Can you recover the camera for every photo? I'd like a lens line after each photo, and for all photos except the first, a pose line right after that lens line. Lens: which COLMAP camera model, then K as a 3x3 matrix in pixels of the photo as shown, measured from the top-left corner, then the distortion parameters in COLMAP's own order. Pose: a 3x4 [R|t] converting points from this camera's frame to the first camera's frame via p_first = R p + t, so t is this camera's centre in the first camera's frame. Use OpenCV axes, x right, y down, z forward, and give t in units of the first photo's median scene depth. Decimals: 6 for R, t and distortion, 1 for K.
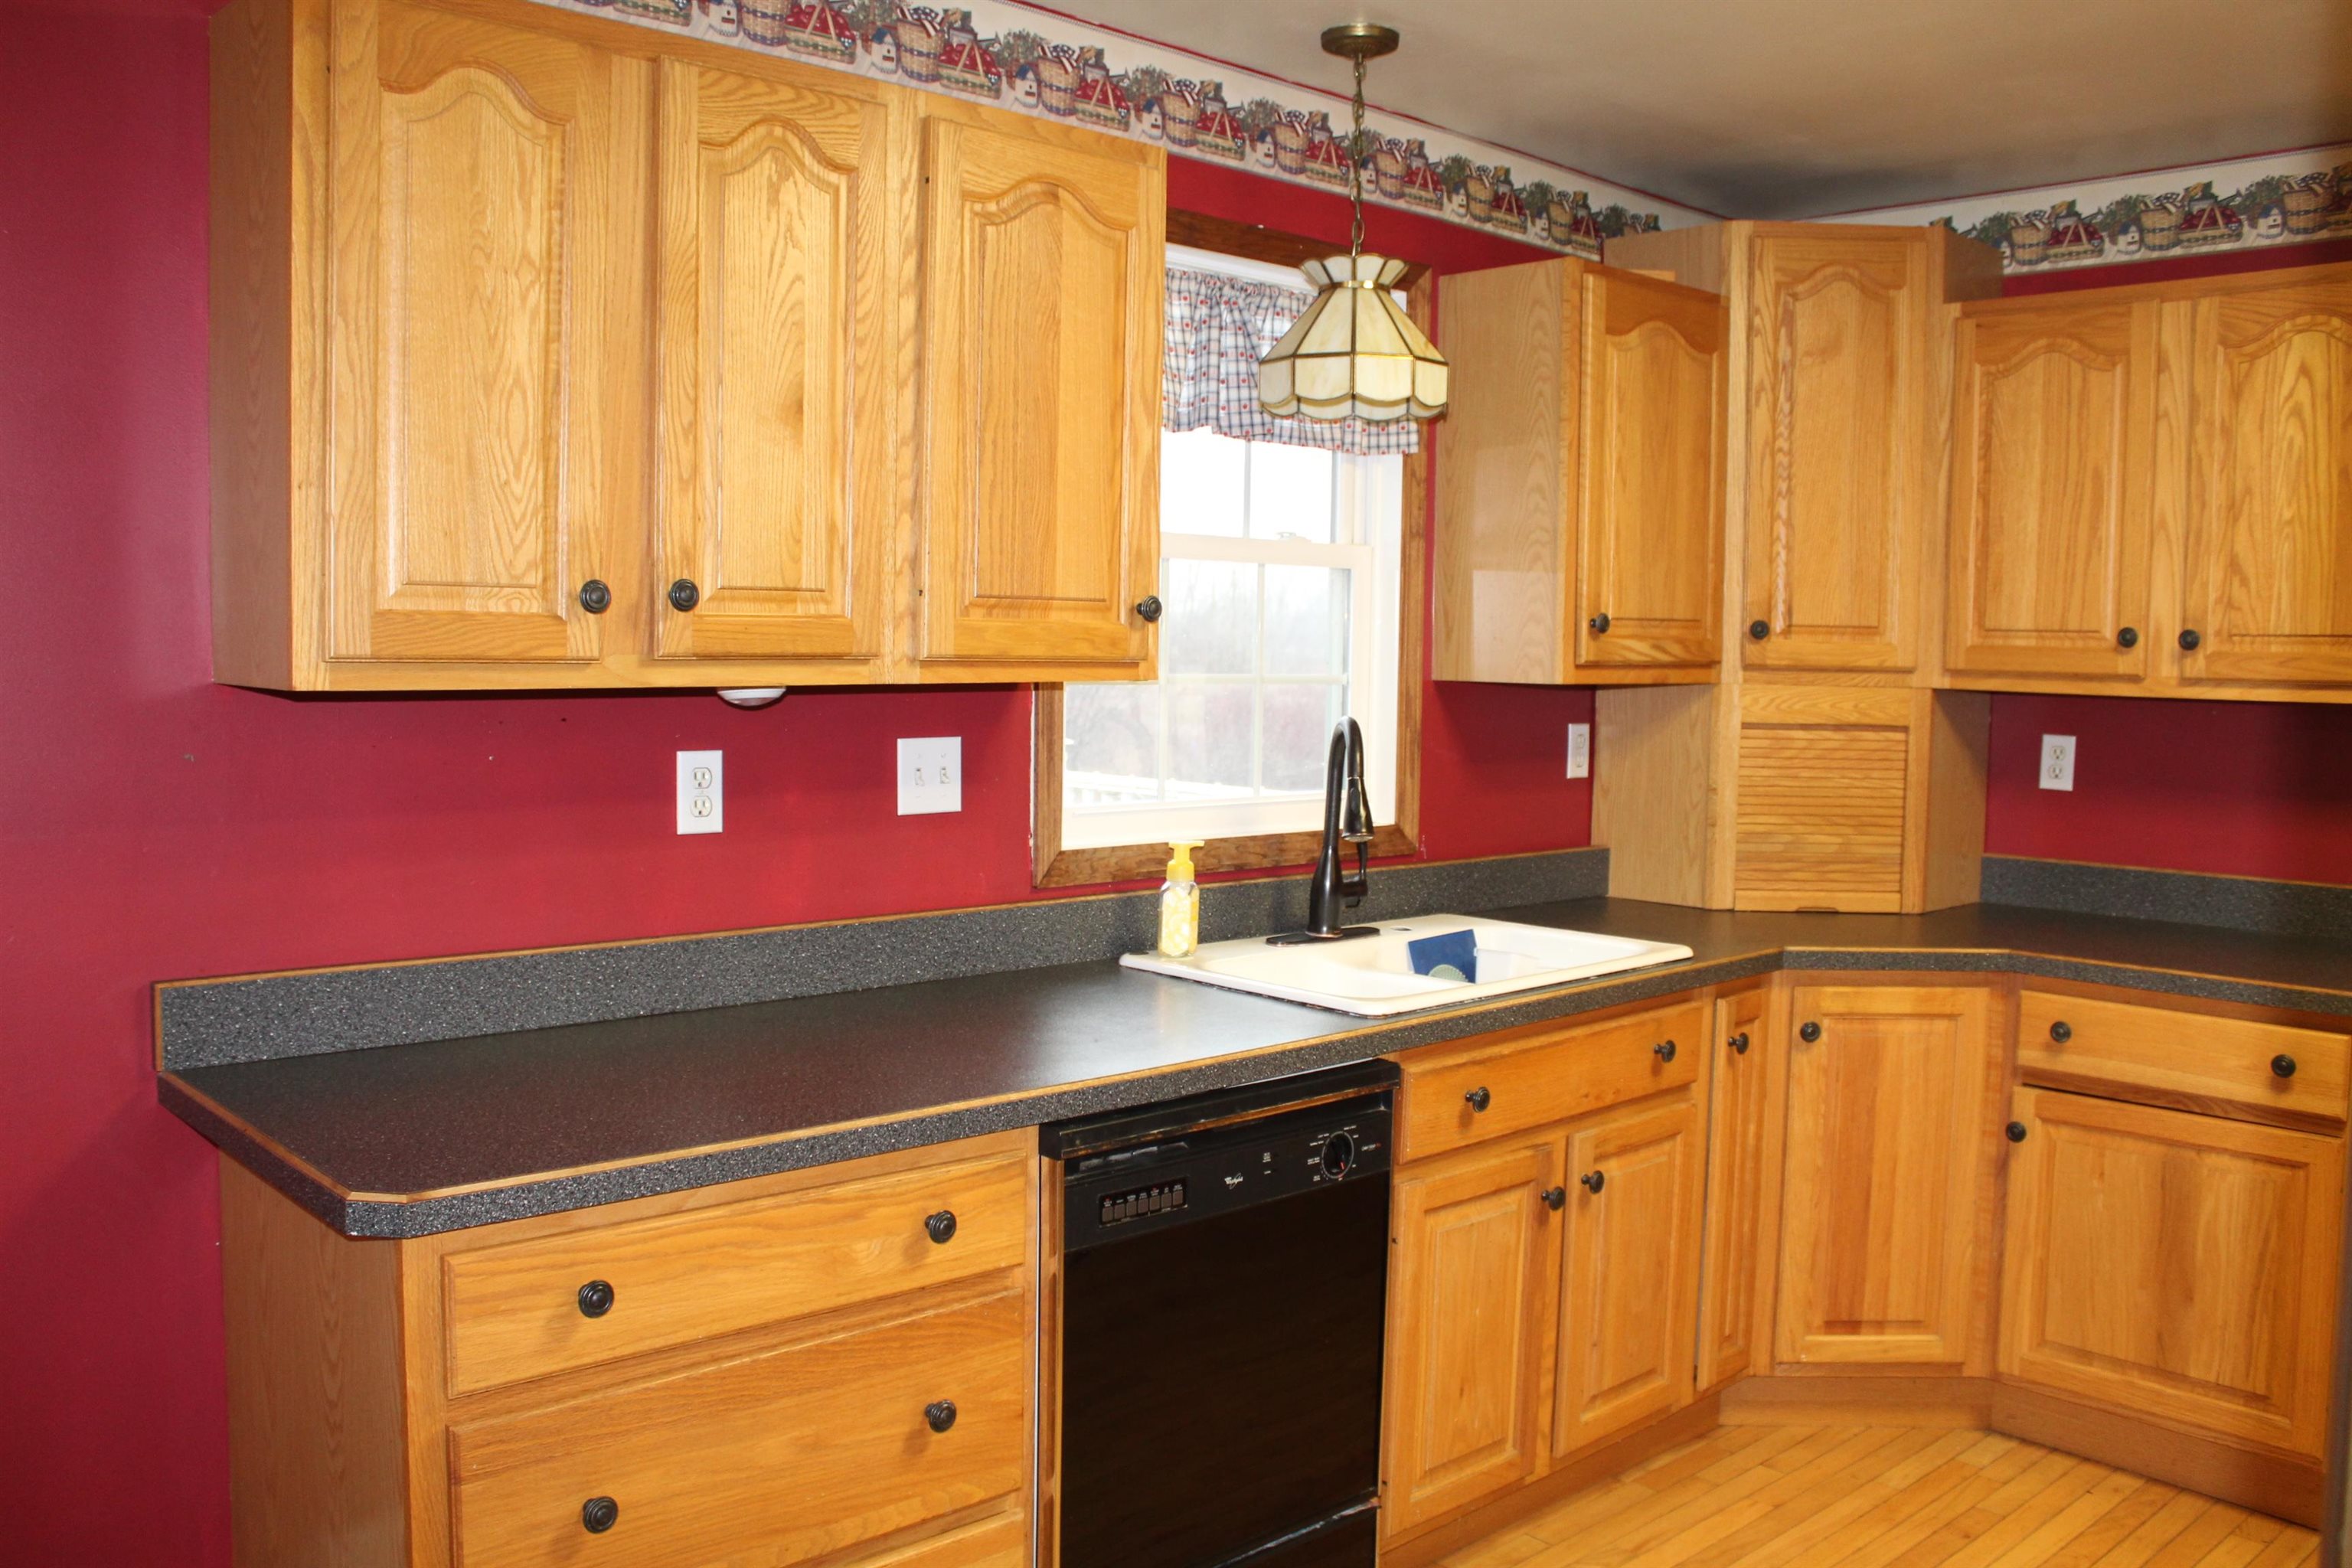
lens RADIAL K [[1911.7, 0, 1176.0], [0, 1911.7, 784.0], [0, 0, 1]] dist [-0.160827, 0.134747]
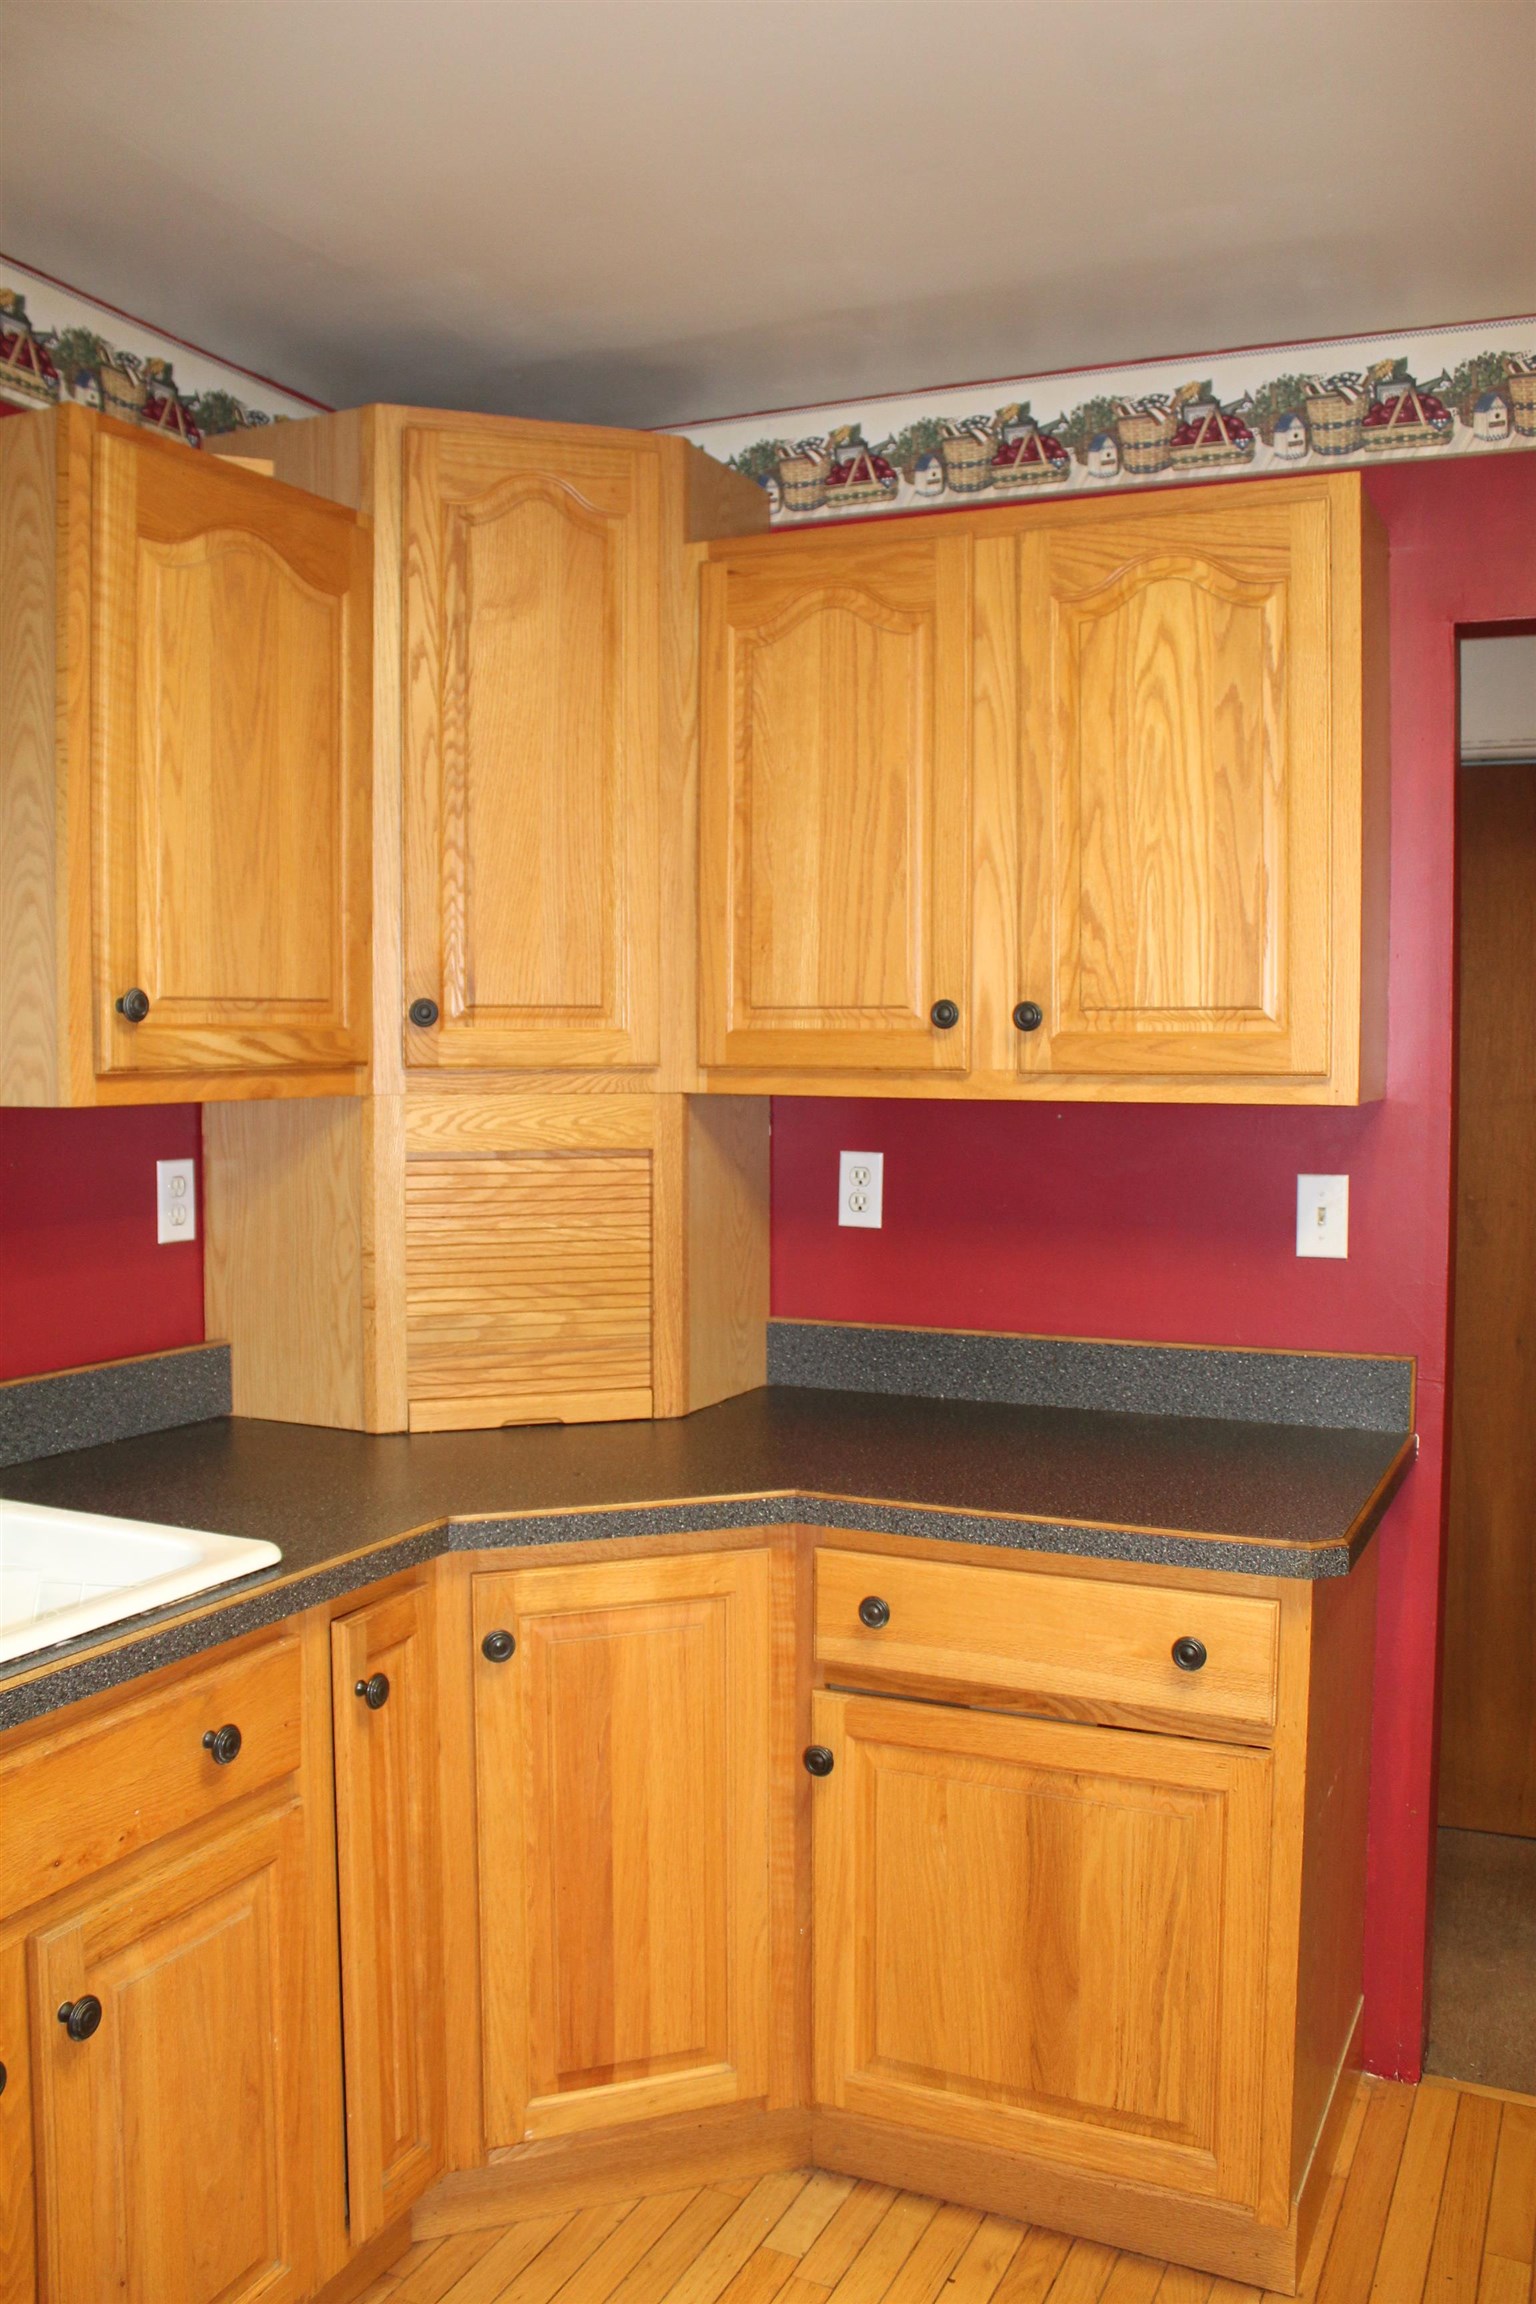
lens RADIAL K [[1872.7, 0, 768.0], [0, 1872.7, 1152.0], [0, 0, 1]] dist [-0.160827, 0.134747]
pose [[0.927767, -0.034086, 0.371599, 0.191154], [0.039558, 0.999192, -0.007111, -0.025367], [-0.371056, 0.021297, 0.928366, 0.374911]]
